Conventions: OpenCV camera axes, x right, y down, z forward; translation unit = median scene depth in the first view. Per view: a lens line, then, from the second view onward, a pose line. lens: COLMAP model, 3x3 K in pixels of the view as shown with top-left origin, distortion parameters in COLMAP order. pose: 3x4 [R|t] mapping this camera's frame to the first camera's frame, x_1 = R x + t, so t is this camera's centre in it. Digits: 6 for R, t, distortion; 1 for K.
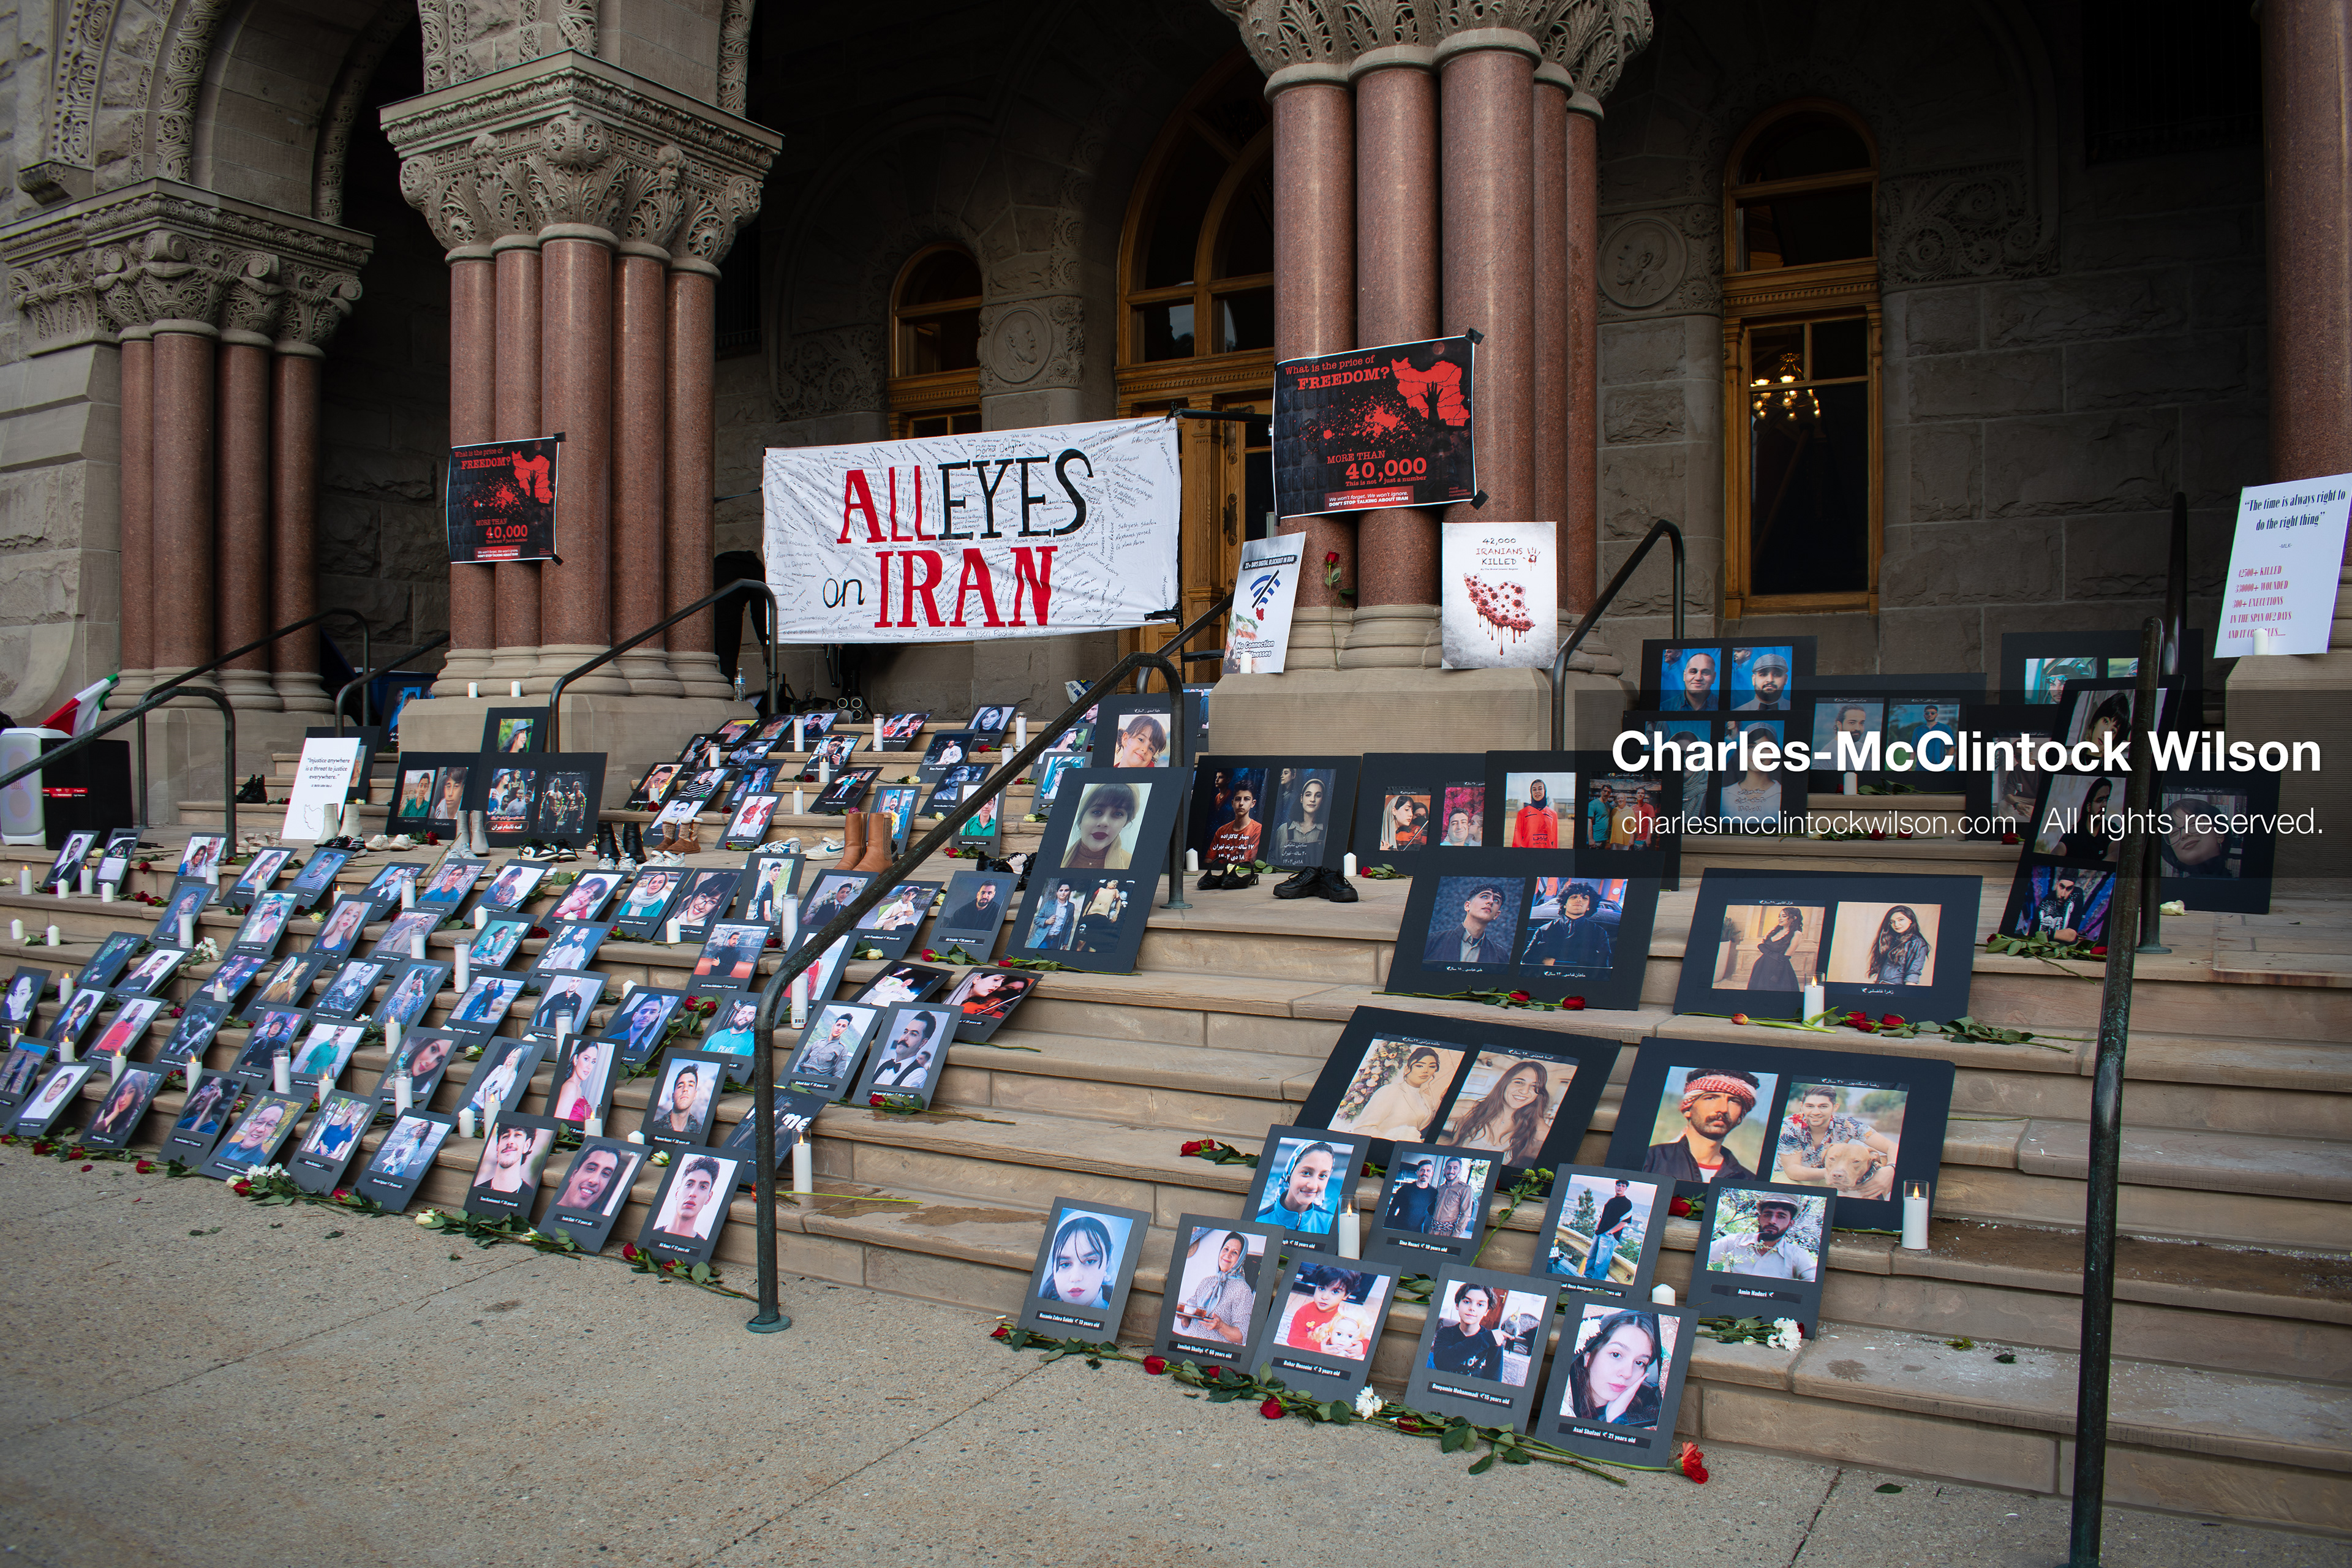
lens RADIAL K [[1878.8, 0, 1173.0], [0, 1878.8, 812.4], [0, 0, 1]] dist [-0.099948, 0.017747]
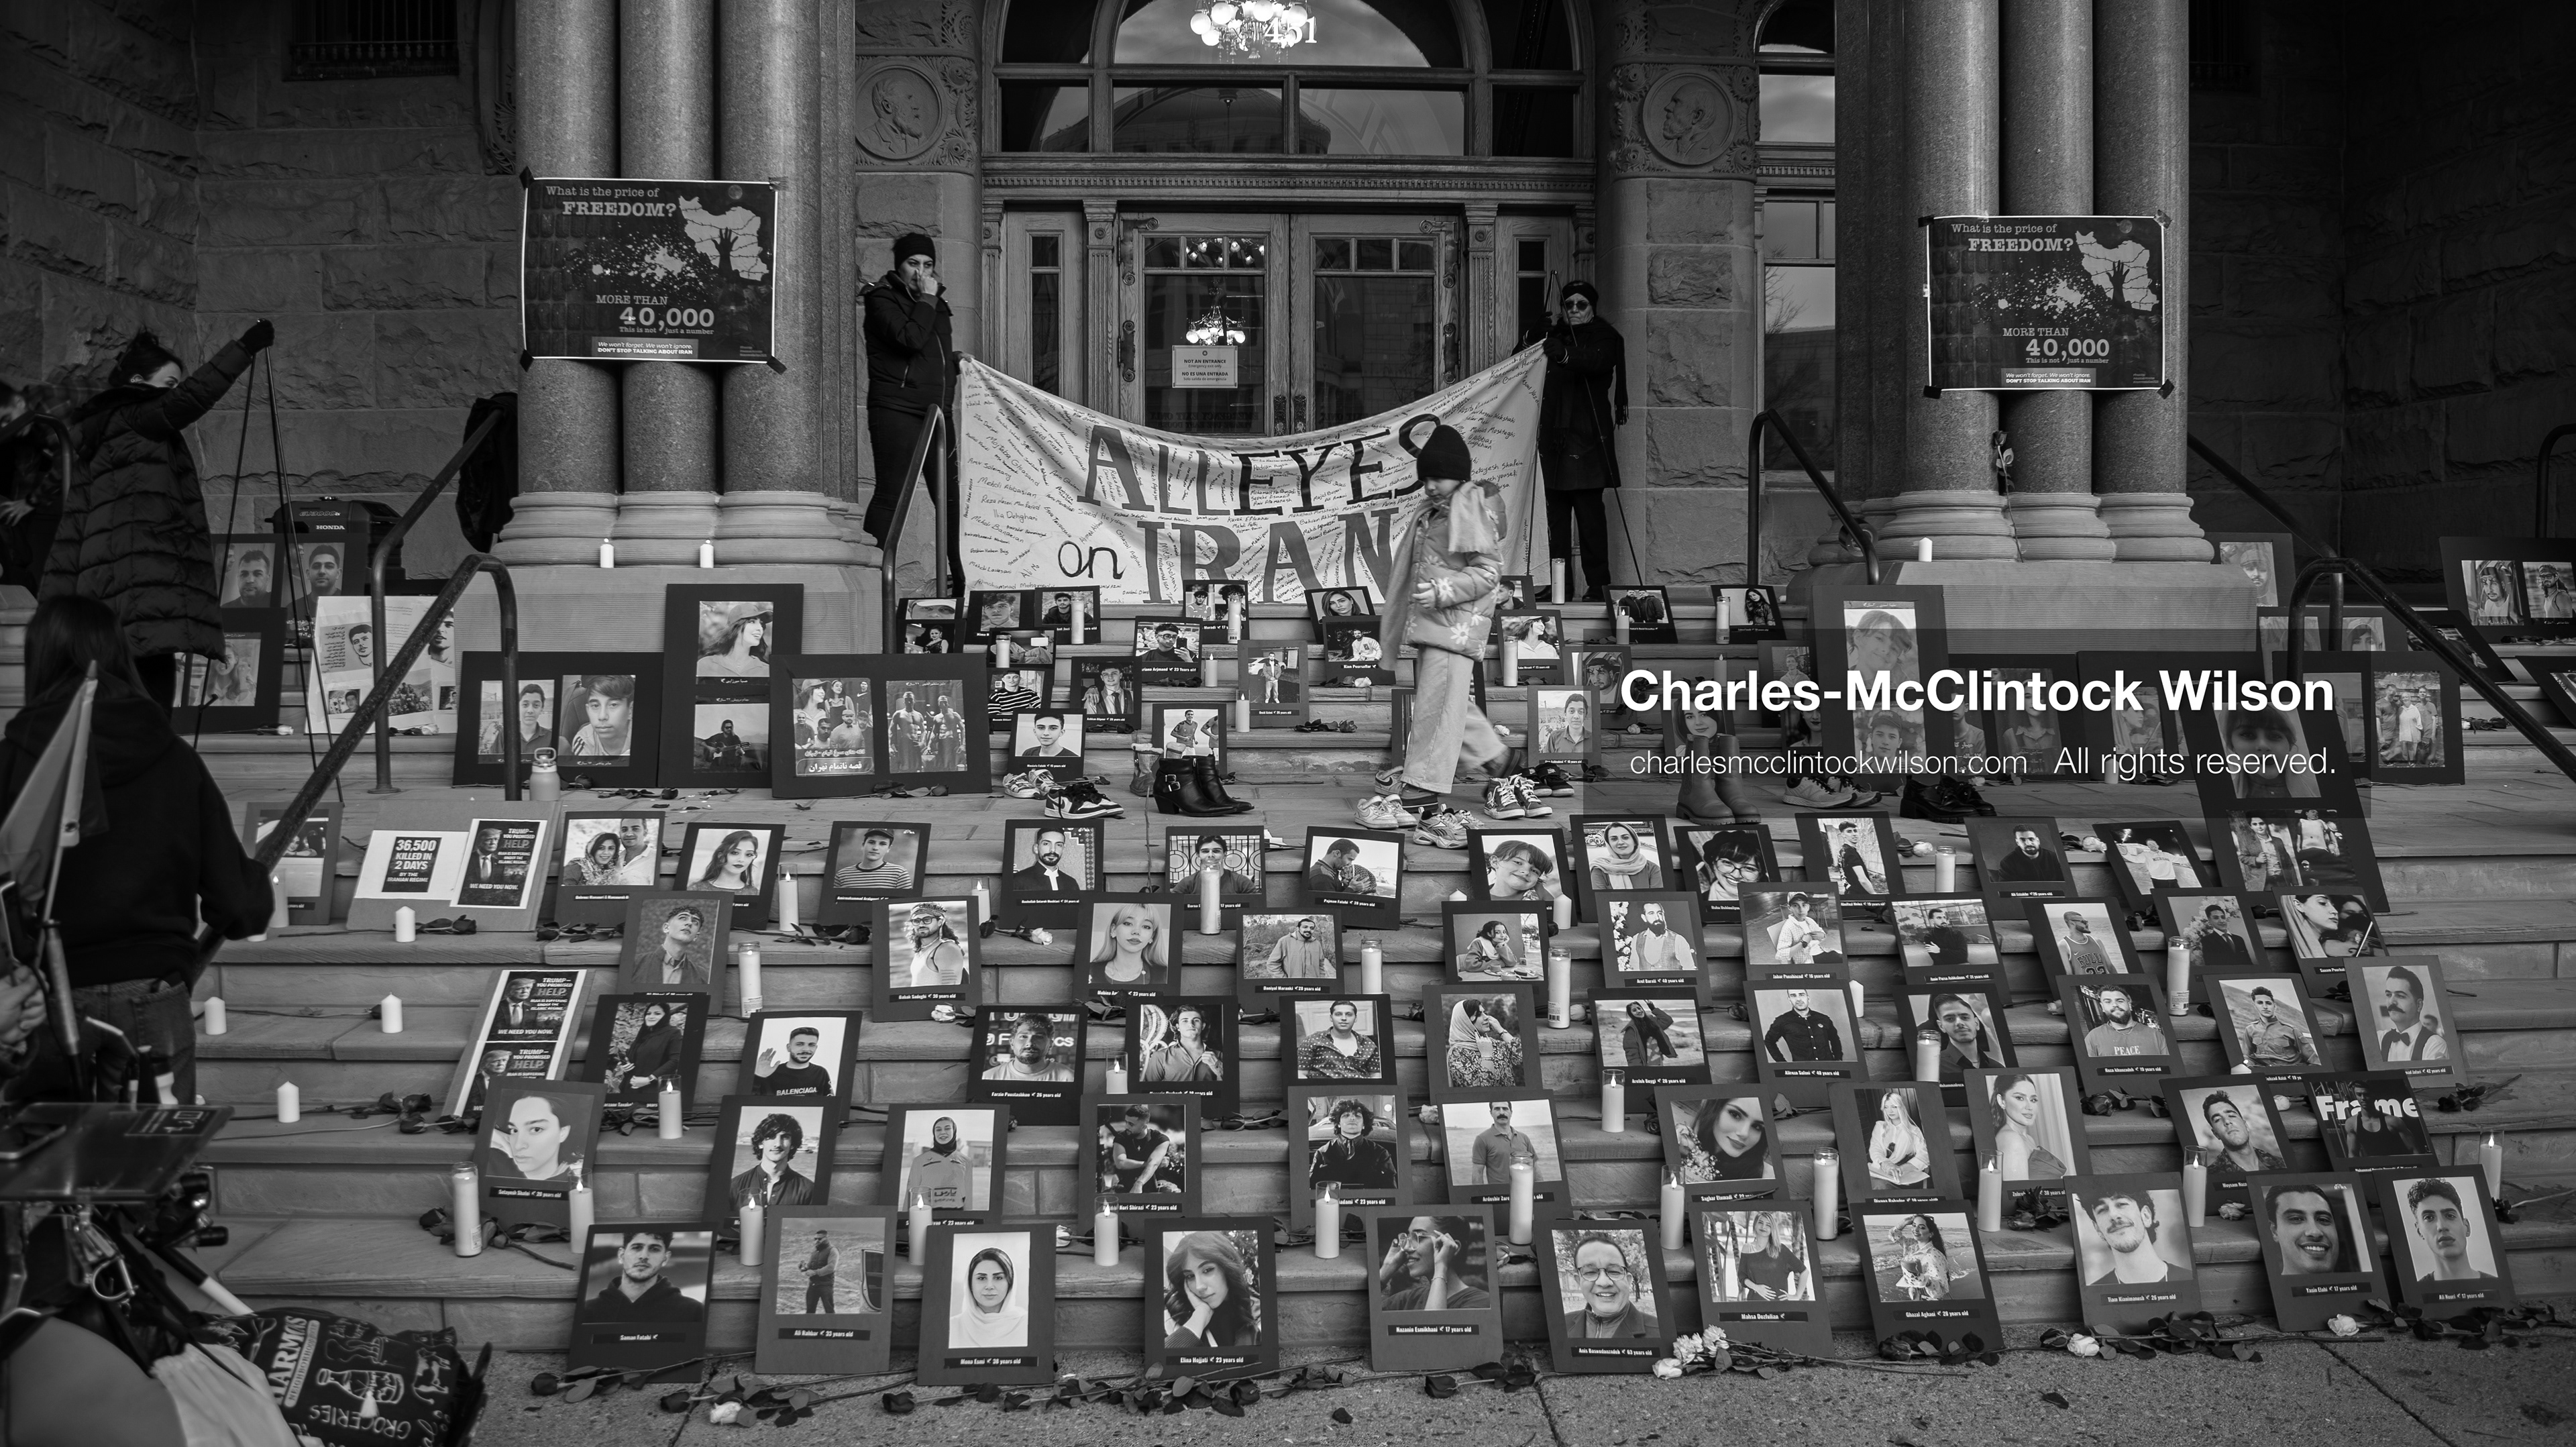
lens RADIAL K [[2003.4, 0, 1283.9], [0, 2003.4, 725.9], [0, 0, 1]] dist [-0.099392, 0.011211]
pose [[0.837513, -0.035969, 0.545232, -0.900997], [0.018114, 0.999110, 0.038087, -0.045688], [-0.546117, -0.022022, 0.837419, 0.454904]]
